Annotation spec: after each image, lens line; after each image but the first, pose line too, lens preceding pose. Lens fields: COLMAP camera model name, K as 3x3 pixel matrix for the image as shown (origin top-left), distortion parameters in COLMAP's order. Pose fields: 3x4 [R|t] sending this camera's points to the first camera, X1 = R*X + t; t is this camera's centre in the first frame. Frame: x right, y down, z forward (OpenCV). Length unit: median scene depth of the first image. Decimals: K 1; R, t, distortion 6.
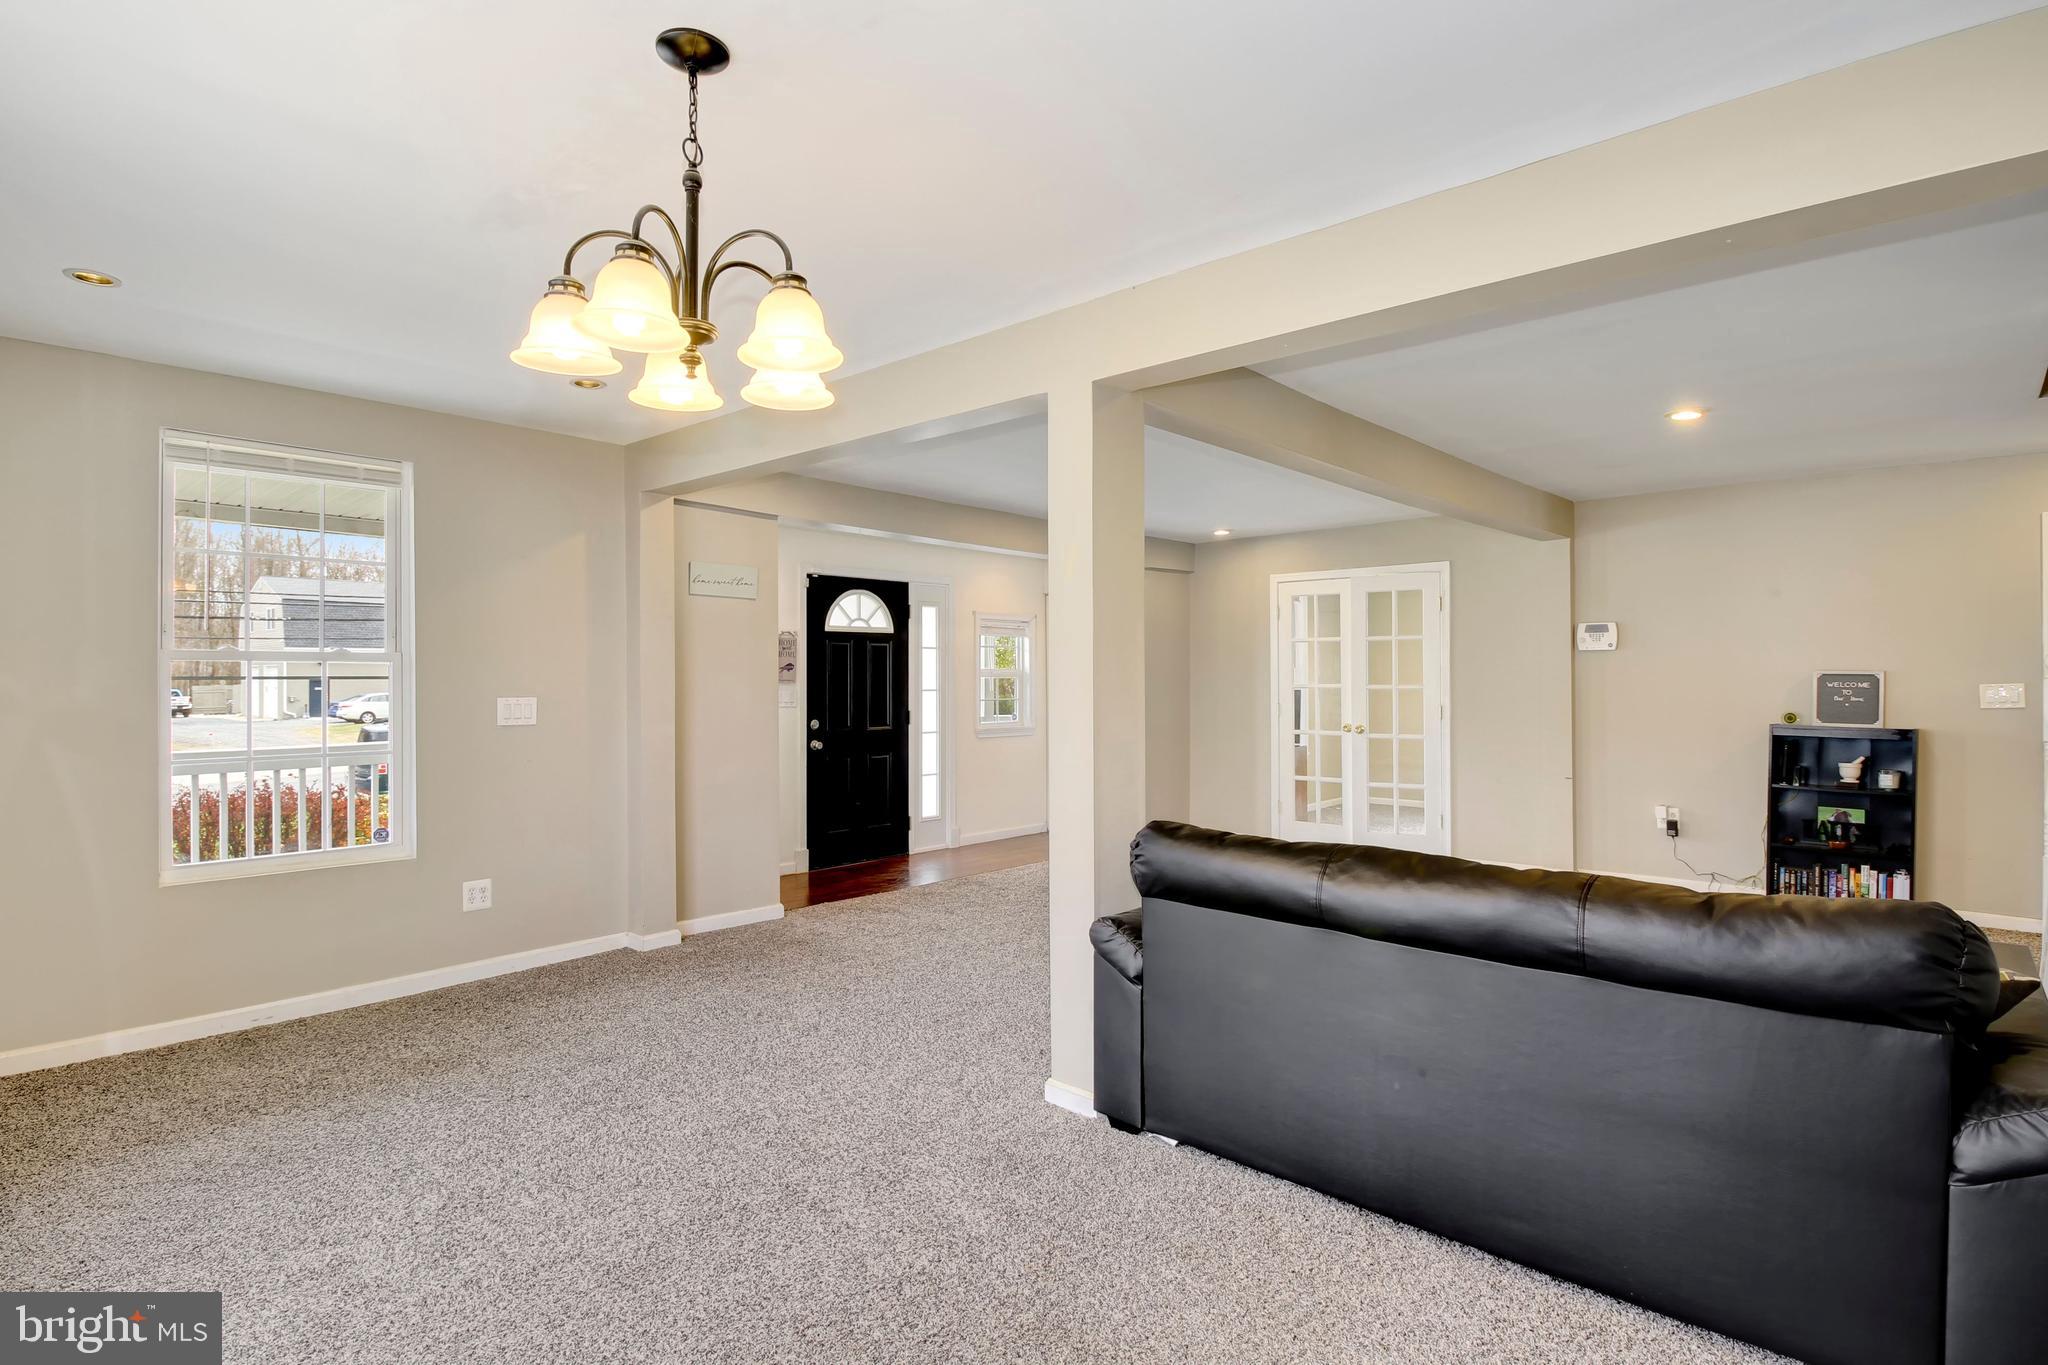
lens RADIAL K [[1071.4, 0, 1017.4], [0, 1071.4, 674.9], [0, 0, 1]] dist [-0.000268, -0.000188]
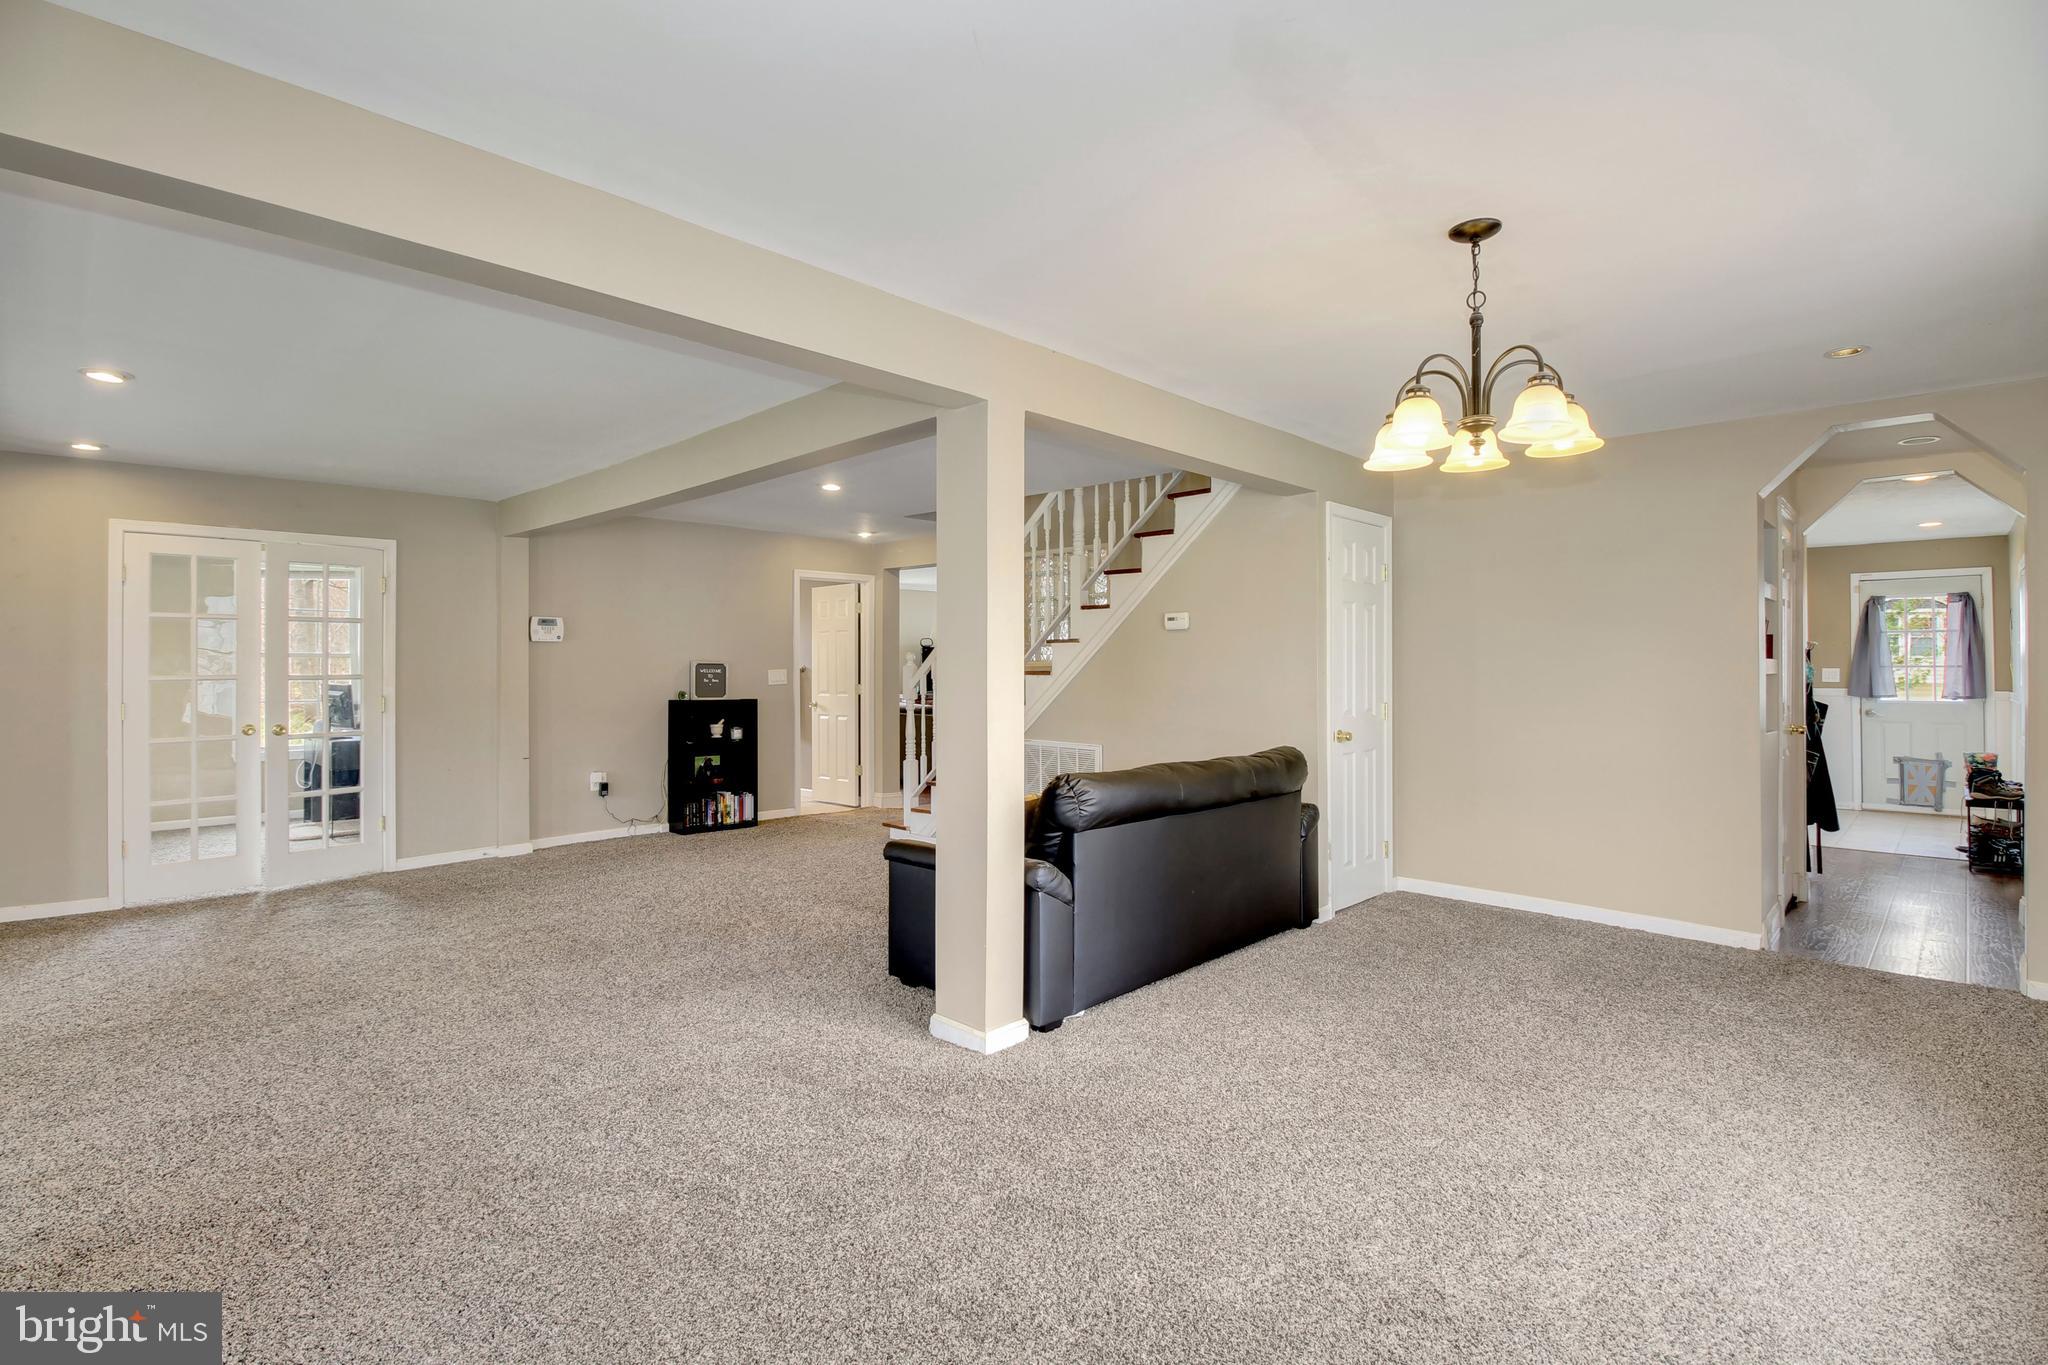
lens RADIAL K [[1018.2, 0, 1017.4], [0, 1018.2, 666.1], [0, 0, 1]] dist [-0.002325, -0.000900]
pose [[0.003054, 0.001207, 0.999995, -0.604213], [-0.002065, 0.999997, -0.001201, 0.003647], [-0.999993, -0.002062, 0.003056, 0.580926]]
